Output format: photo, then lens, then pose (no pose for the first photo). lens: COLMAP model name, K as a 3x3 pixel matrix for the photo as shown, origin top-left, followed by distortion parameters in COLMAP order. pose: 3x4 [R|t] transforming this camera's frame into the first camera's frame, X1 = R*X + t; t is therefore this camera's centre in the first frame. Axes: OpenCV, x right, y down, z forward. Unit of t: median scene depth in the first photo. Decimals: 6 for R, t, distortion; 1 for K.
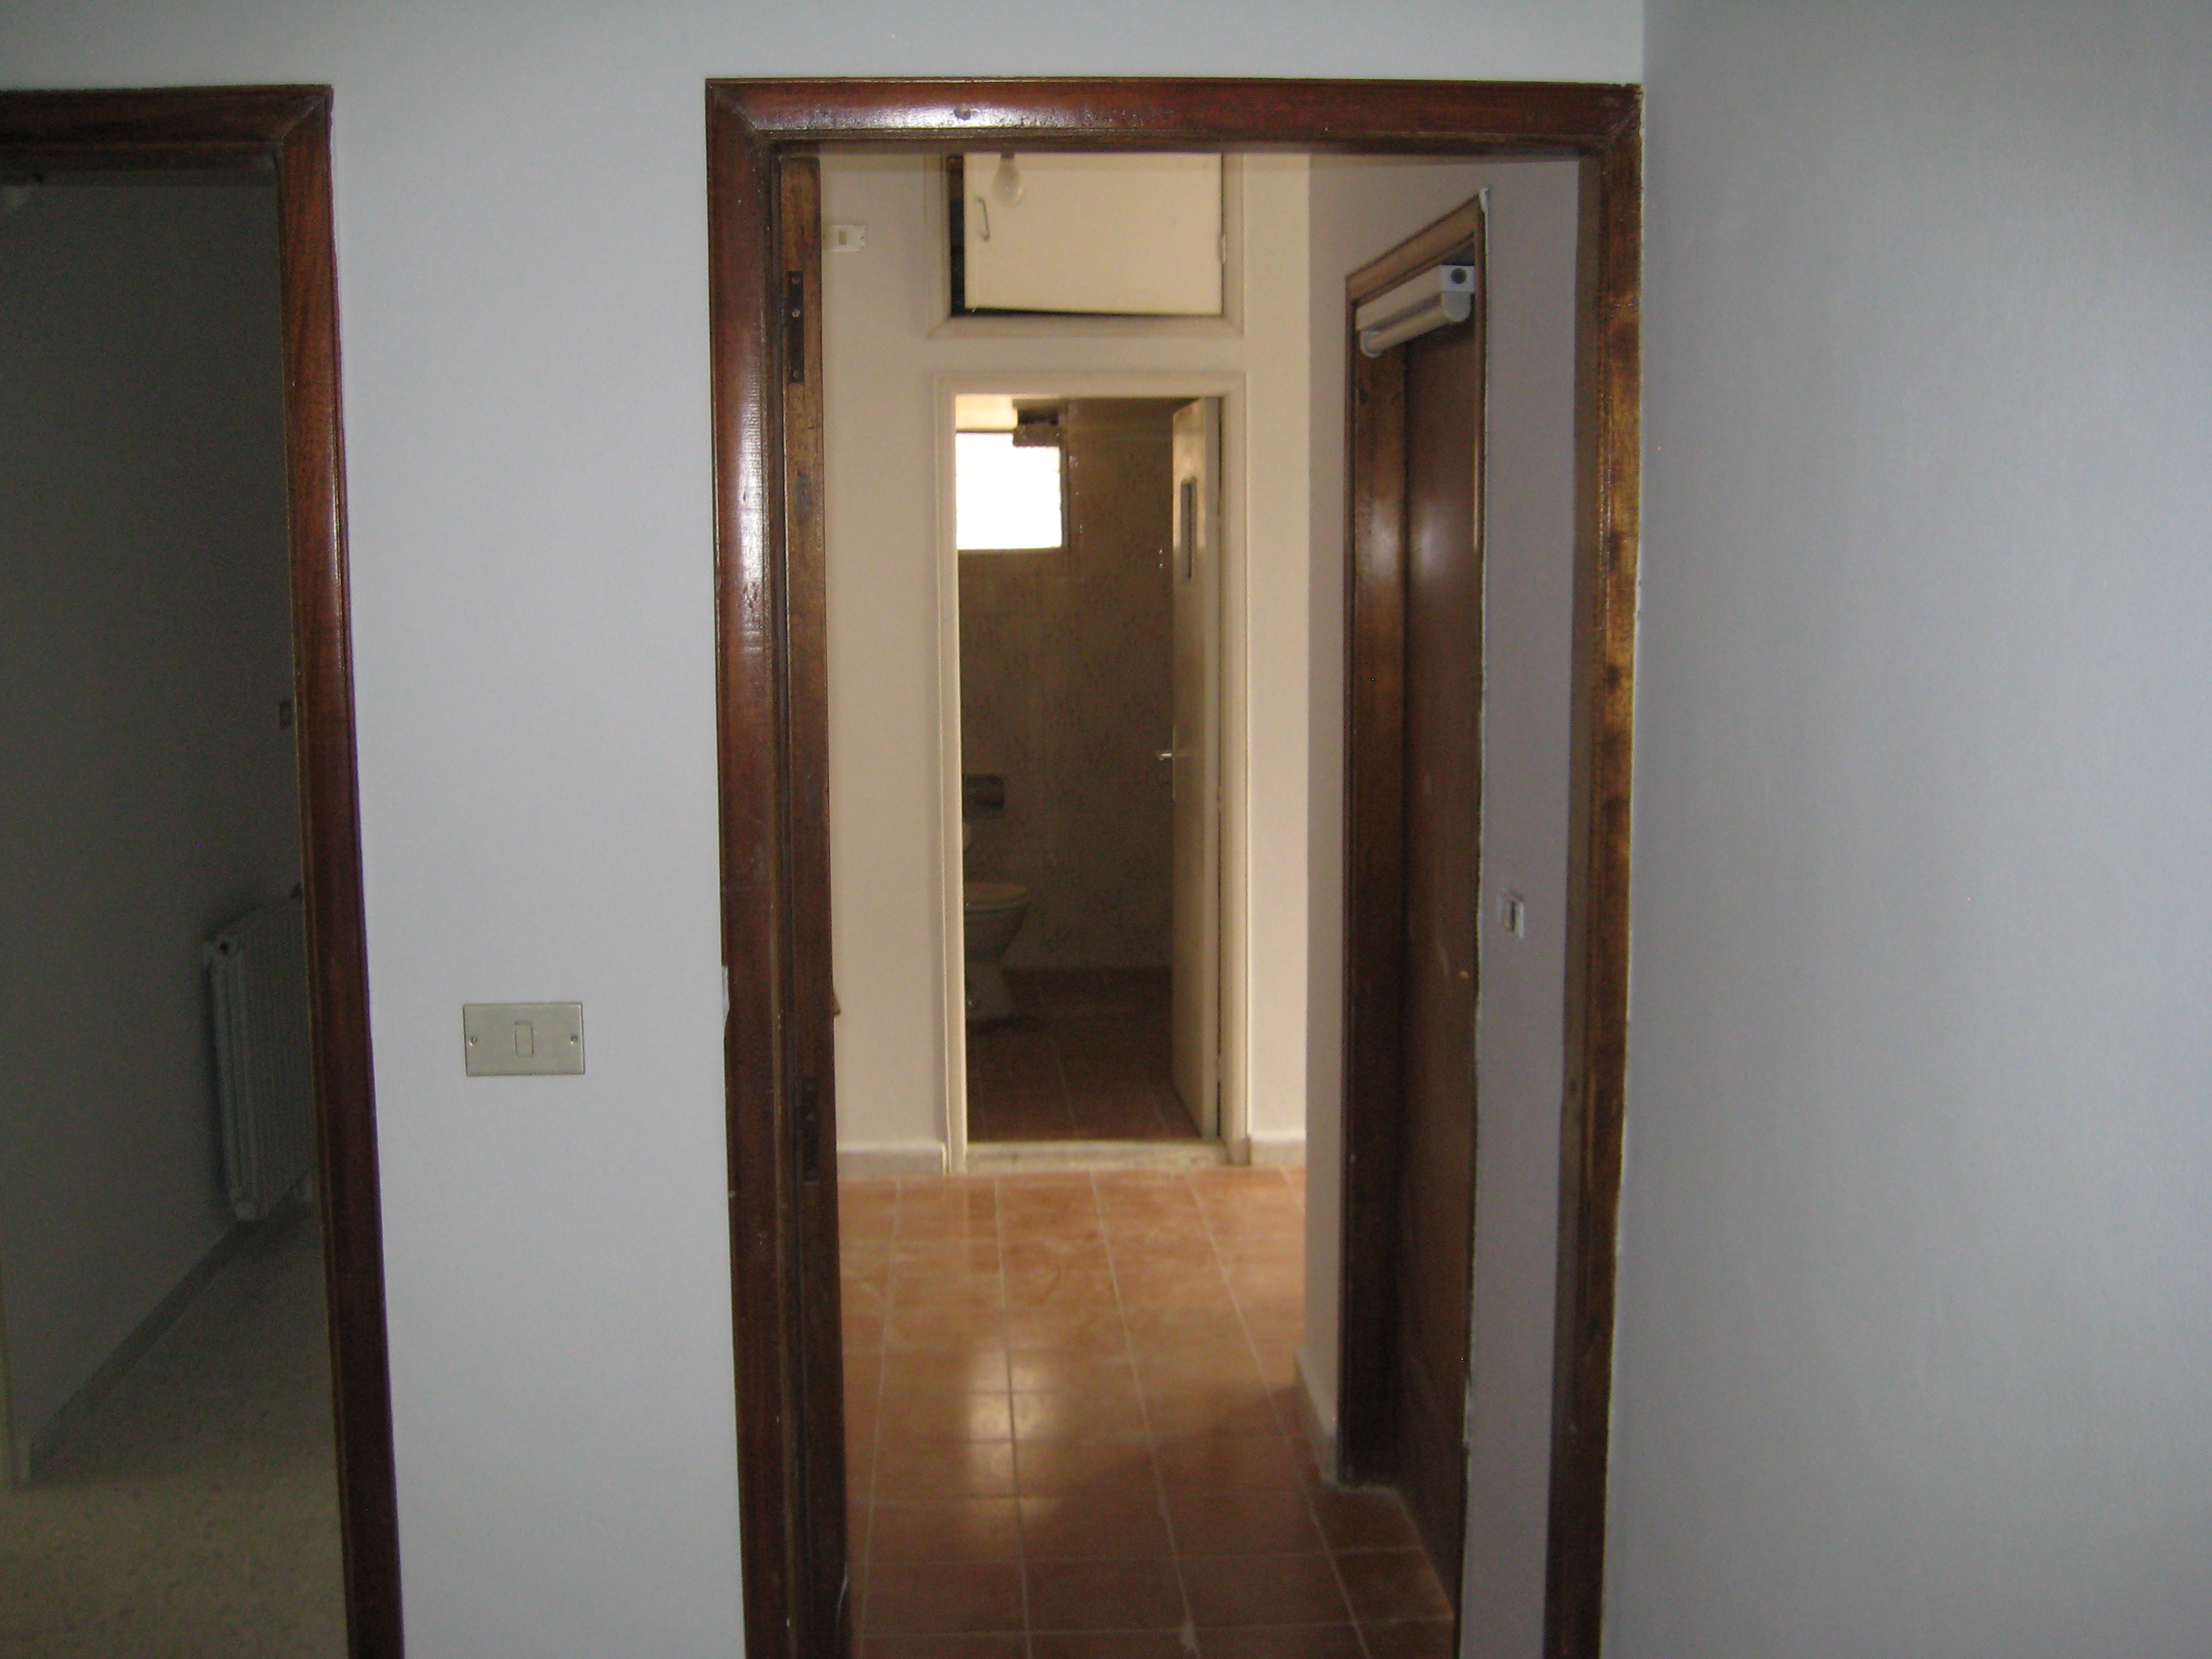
lens RADIAL K [[2315.9, 0, 1102.8], [0, 2315.9, 824.8], [0, 0, 1]] dist [-0.155772, 0.206529]
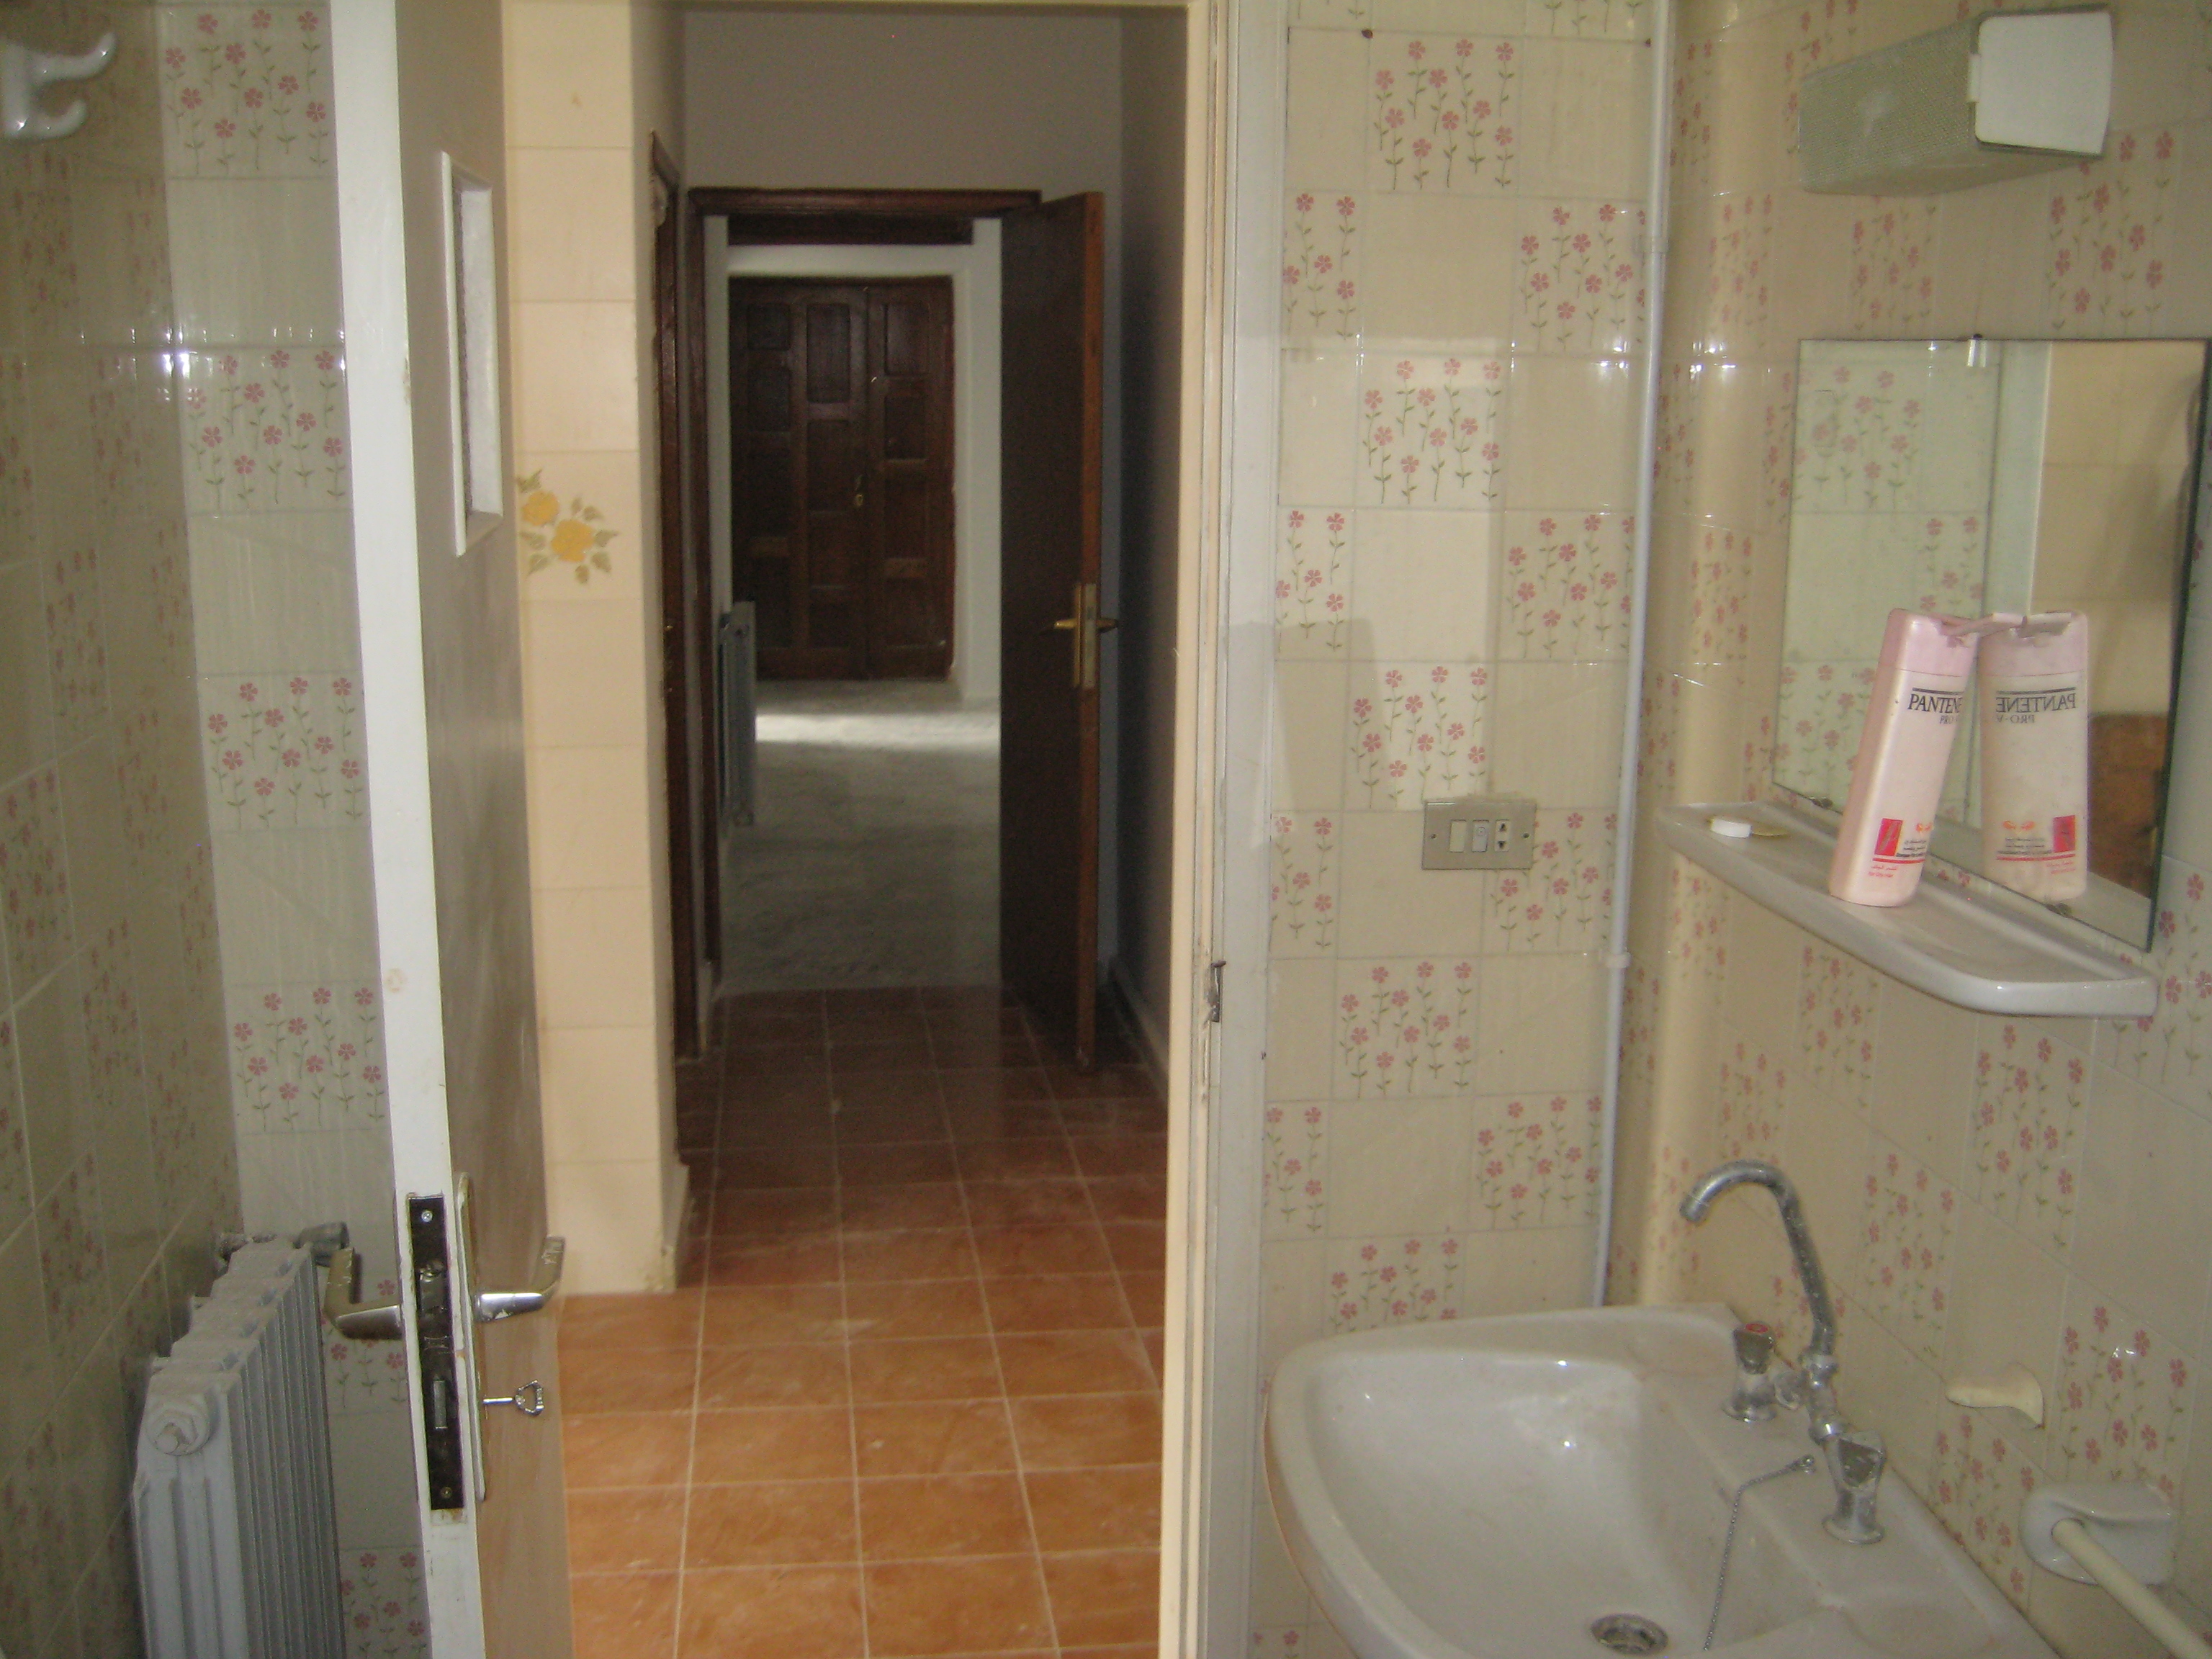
lens RADIAL K [[2315.9, 0, 1102.8], [0, 2315.9, 824.8], [0, 0, 1]] dist [-0.155772, 0.206529]
pose [[-0.997433, 0.008582, -0.071083, -0.021332], [-0.014496, 0.948026, 0.317862, -0.200535], [0.070116, 0.318077, -0.945469, 1.567195]]
